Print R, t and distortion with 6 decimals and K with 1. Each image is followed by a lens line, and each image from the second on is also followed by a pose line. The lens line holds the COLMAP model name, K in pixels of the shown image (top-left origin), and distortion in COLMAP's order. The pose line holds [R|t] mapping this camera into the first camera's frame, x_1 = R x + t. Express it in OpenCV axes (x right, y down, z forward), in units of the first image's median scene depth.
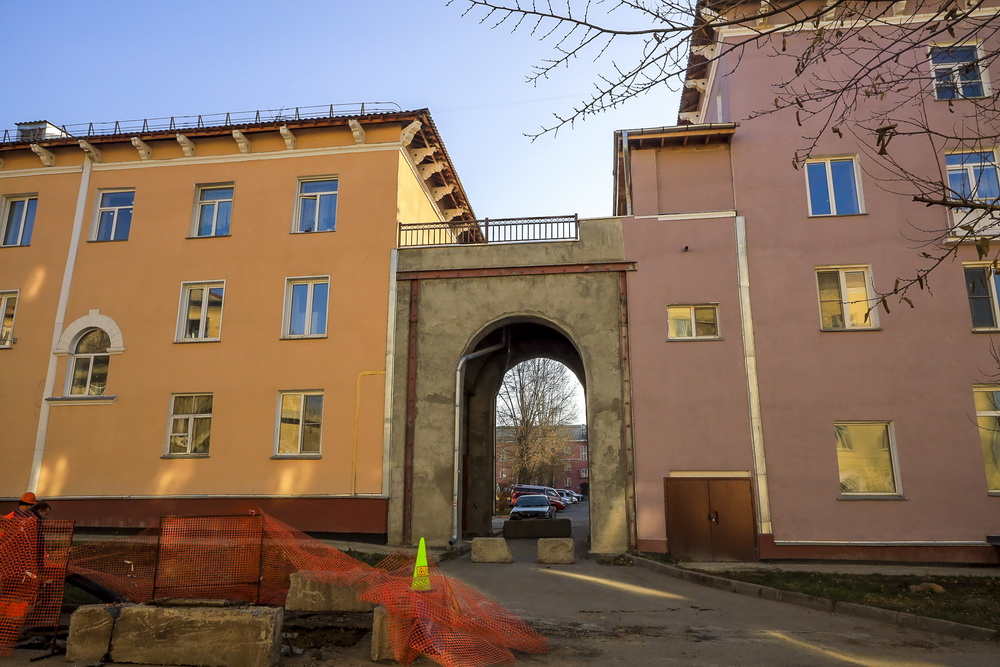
lens RADIAL K [[712.2, 0, 500.0], [0, 712.2, 333.5], [0, 0, 1]] dist [-0.007588, -0.000439]
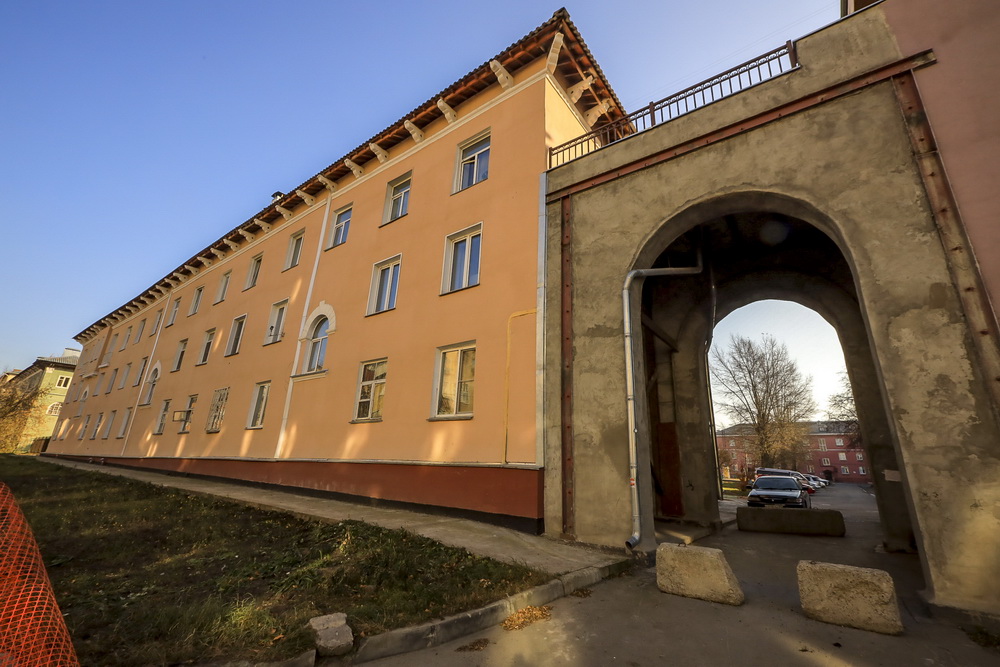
lens RADIAL K [[423.5, 0, 500.0], [0, 423.5, 333.5], [0, 0, 1]] dist [-0.003198, 0.001288]
pose [[0.871151, -0.118033, -0.476618, 0.028768], [0.072187, 0.990917, -0.113456, 0.132768], [0.485681, 0.064432, 0.871759, 0.560838]]
